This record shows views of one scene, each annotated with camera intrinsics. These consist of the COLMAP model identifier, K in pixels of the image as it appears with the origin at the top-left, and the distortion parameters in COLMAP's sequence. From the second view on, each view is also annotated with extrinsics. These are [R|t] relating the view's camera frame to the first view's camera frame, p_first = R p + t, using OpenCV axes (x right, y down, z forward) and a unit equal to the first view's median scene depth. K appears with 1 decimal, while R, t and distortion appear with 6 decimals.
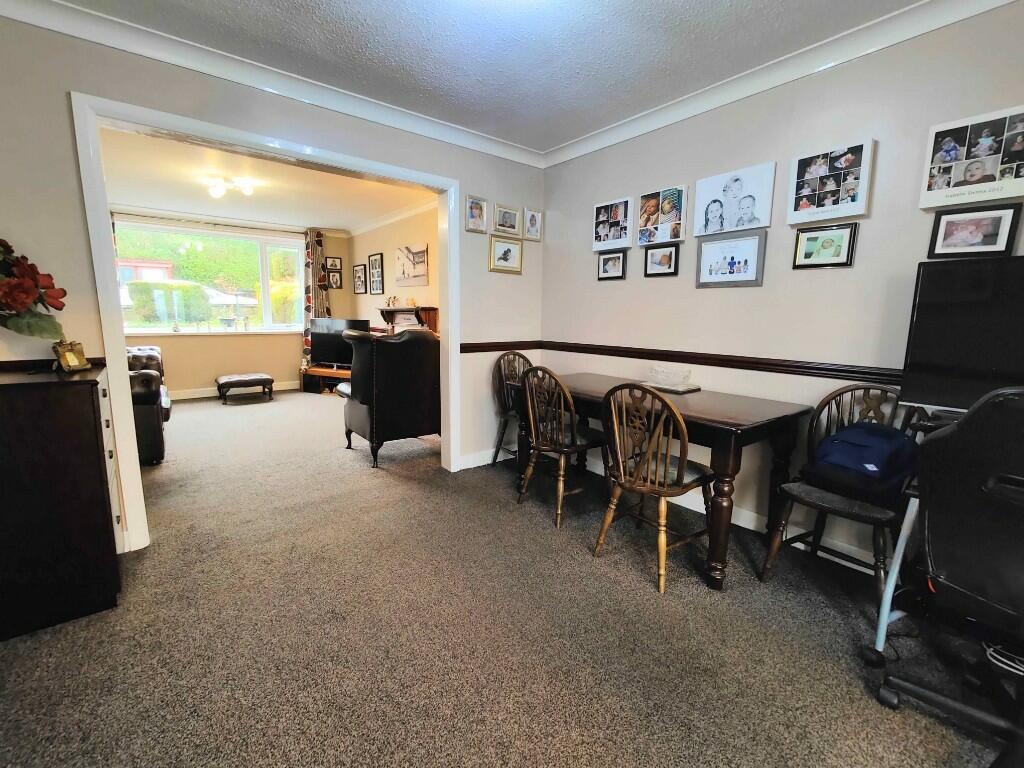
lens RADIAL K [[448.6, 0, 511.6], [0, 448.6, 379.4], [0, 0, 1]] dist [0.007211, -0.000625]
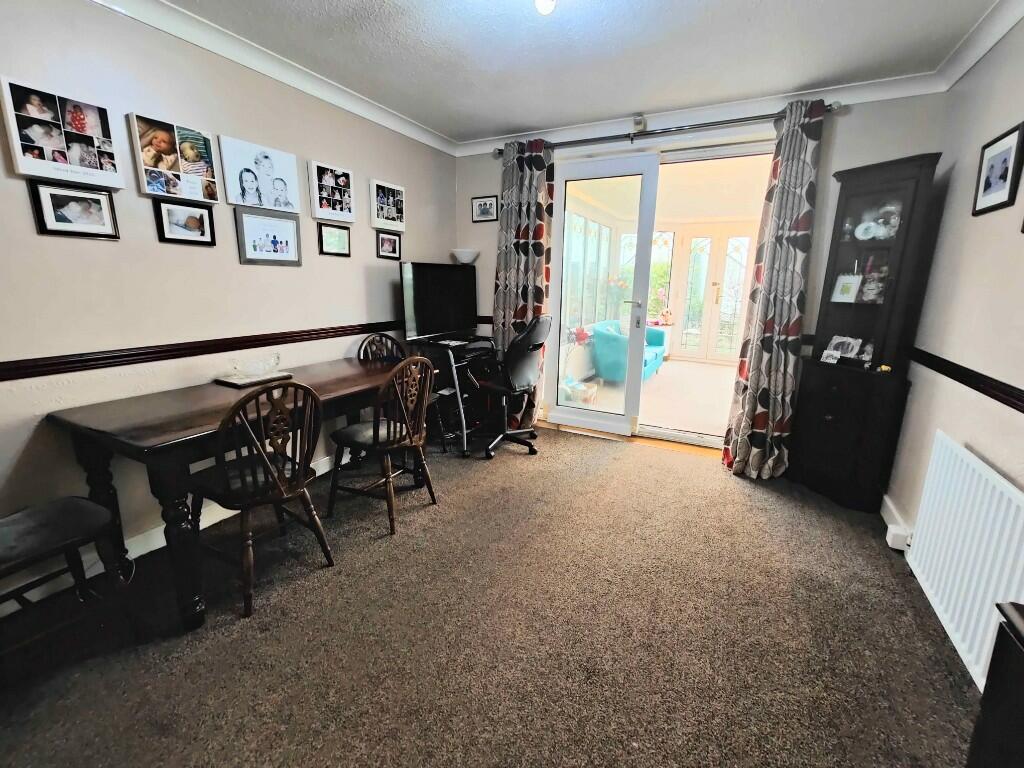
lens RADIAL K [[448.6, 0, 511.6], [0, 448.6, 379.4], [0, 0, 1]] dist [0.007211, -0.000625]
pose [[-0.410664, -0.215980, 0.885837, -0.651097], [0.114612, 0.951606, 0.285149, -0.178971], [-0.904555, 0.218628, -0.366037, 0.894474]]
